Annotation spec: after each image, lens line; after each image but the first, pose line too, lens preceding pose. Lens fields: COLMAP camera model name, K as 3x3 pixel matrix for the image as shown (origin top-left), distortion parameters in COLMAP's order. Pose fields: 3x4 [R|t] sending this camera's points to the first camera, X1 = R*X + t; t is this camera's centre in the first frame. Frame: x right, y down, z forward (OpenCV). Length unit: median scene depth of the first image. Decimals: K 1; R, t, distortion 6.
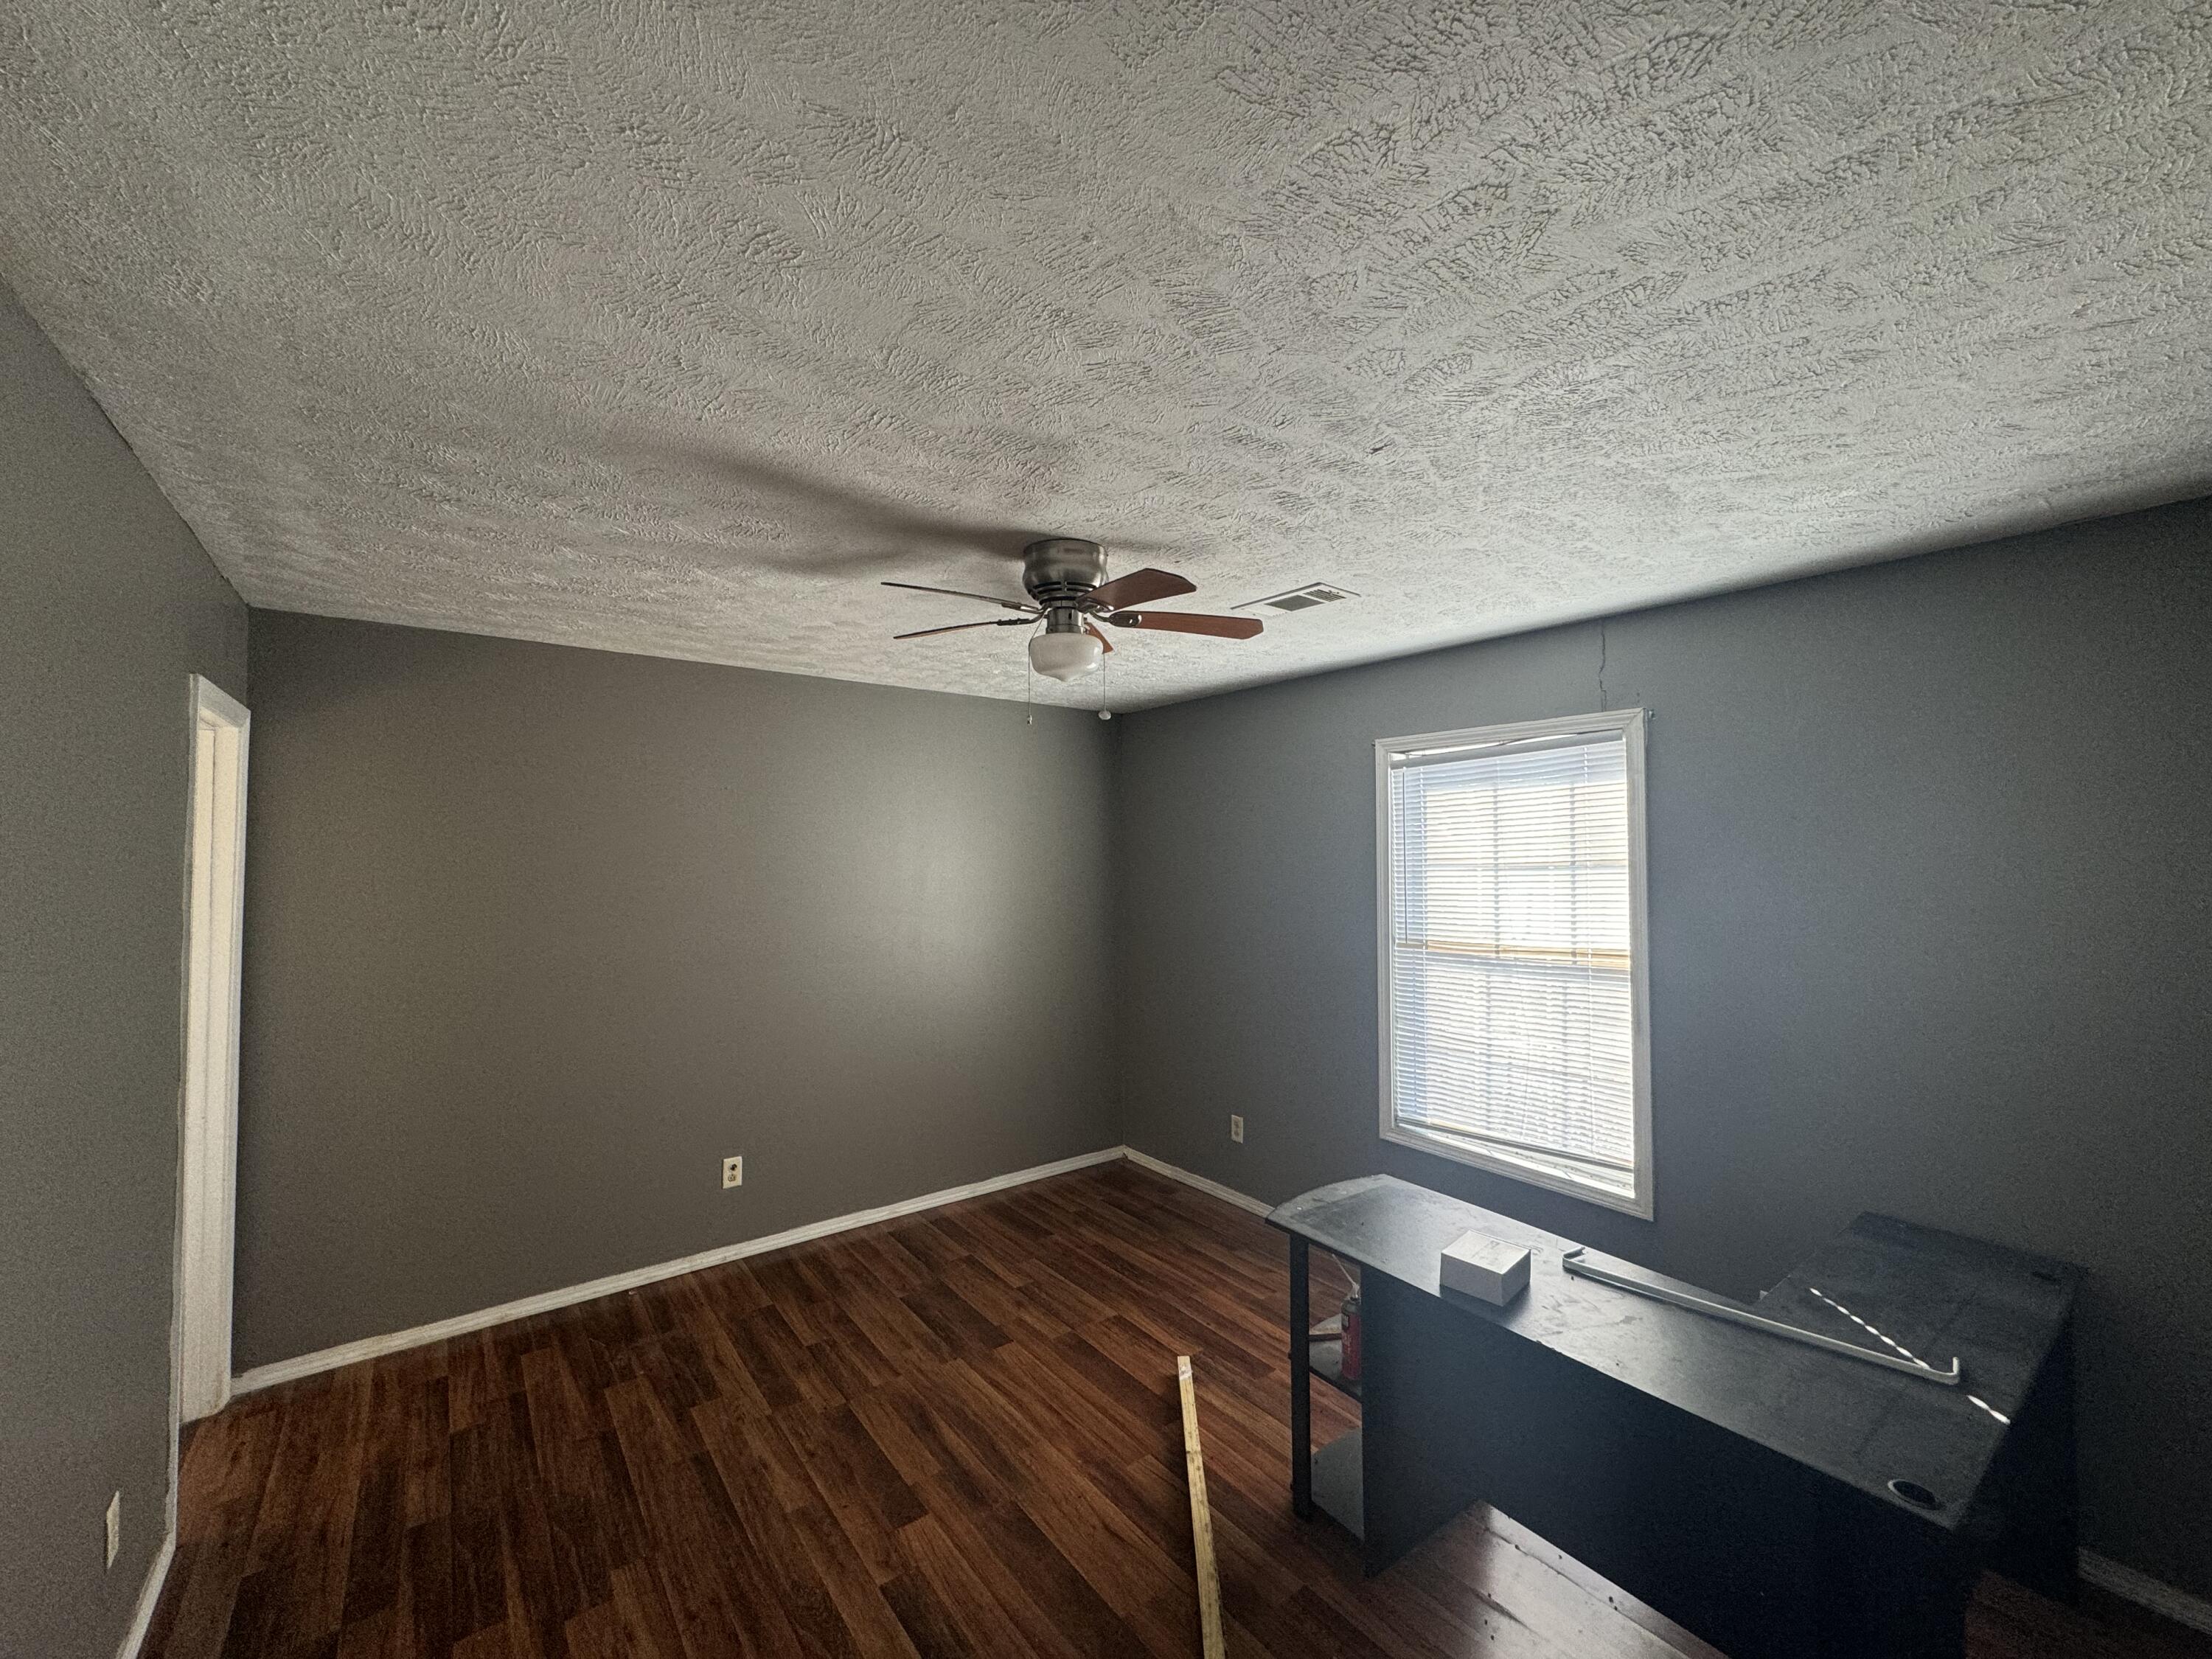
lens RADIAL K [[888.2, 0, 1106.4], [0, 888.2, 827.5], [0, 0, 1]] dist [0.002570, 0.000157]
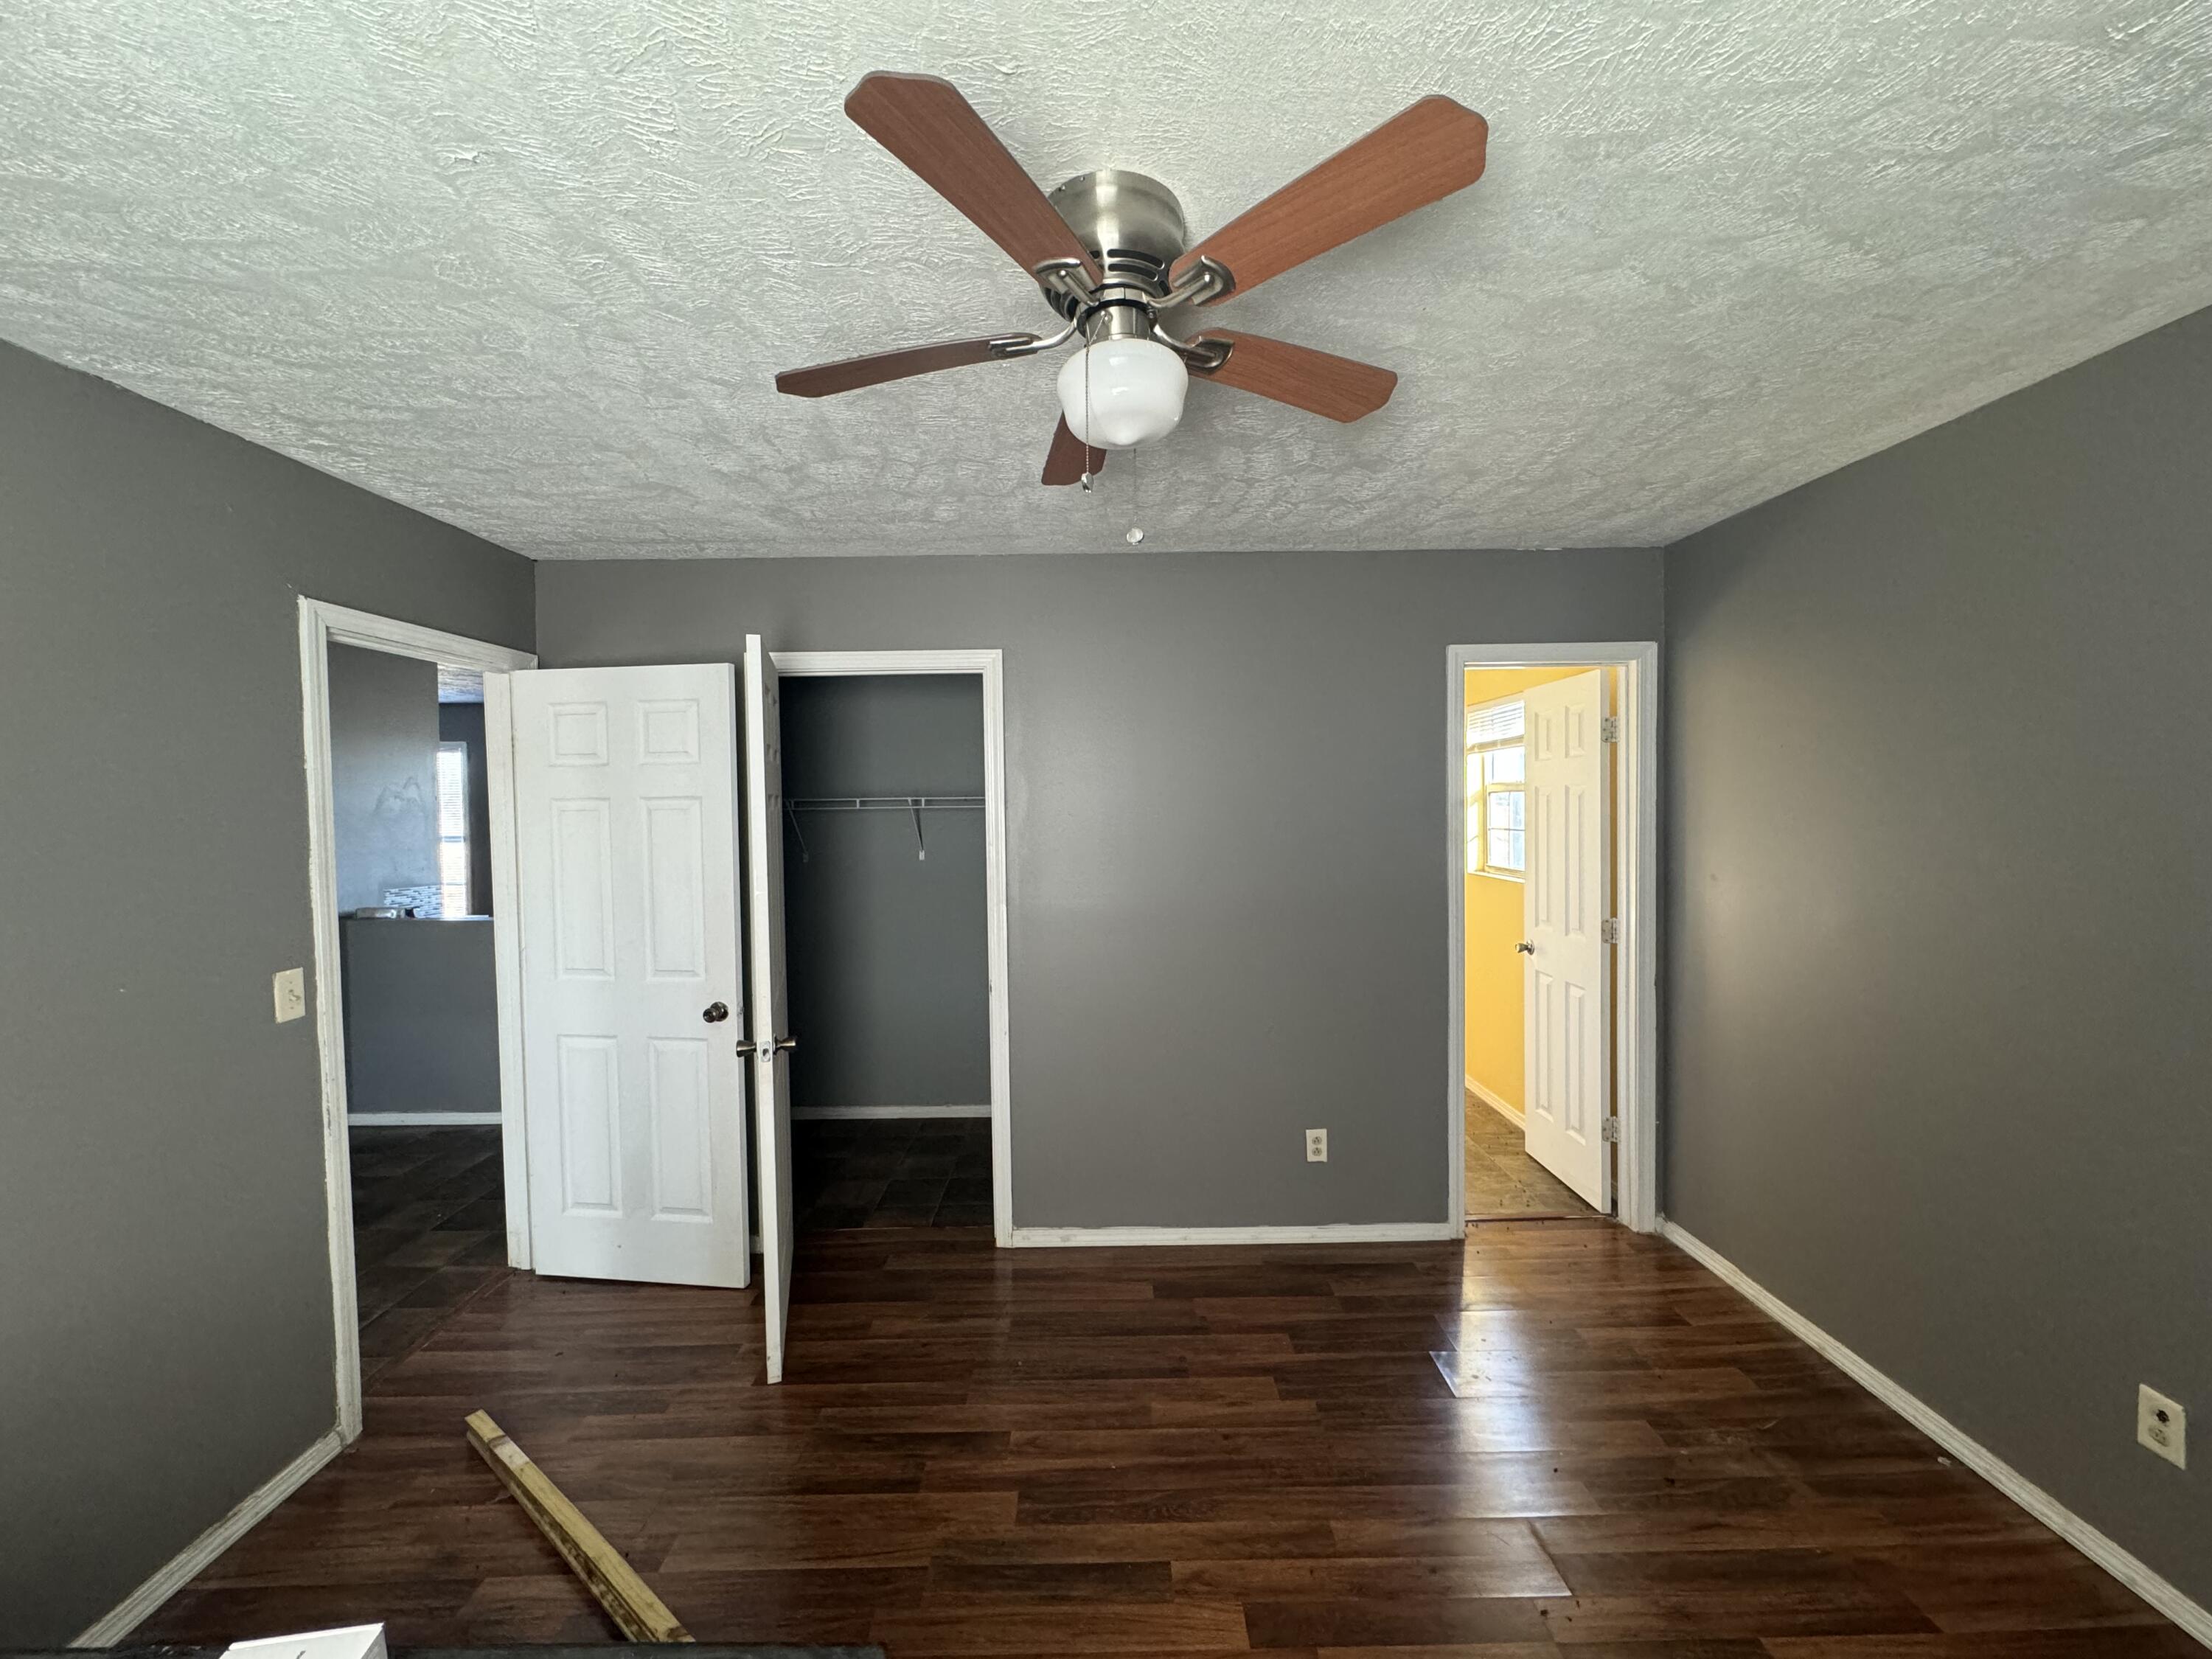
lens RADIAL K [[888.2, 0, 1099.1], [0, 888.2, 831.4], [0, 0, 1]] dist [0.002570, 0.000157]
pose [[-0.607225, 0.039078, -0.793569, 0.434808], [0.036717, 0.999103, 0.021104, 0.082834], [0.793681, -0.016322, -0.608115, 1.375196]]
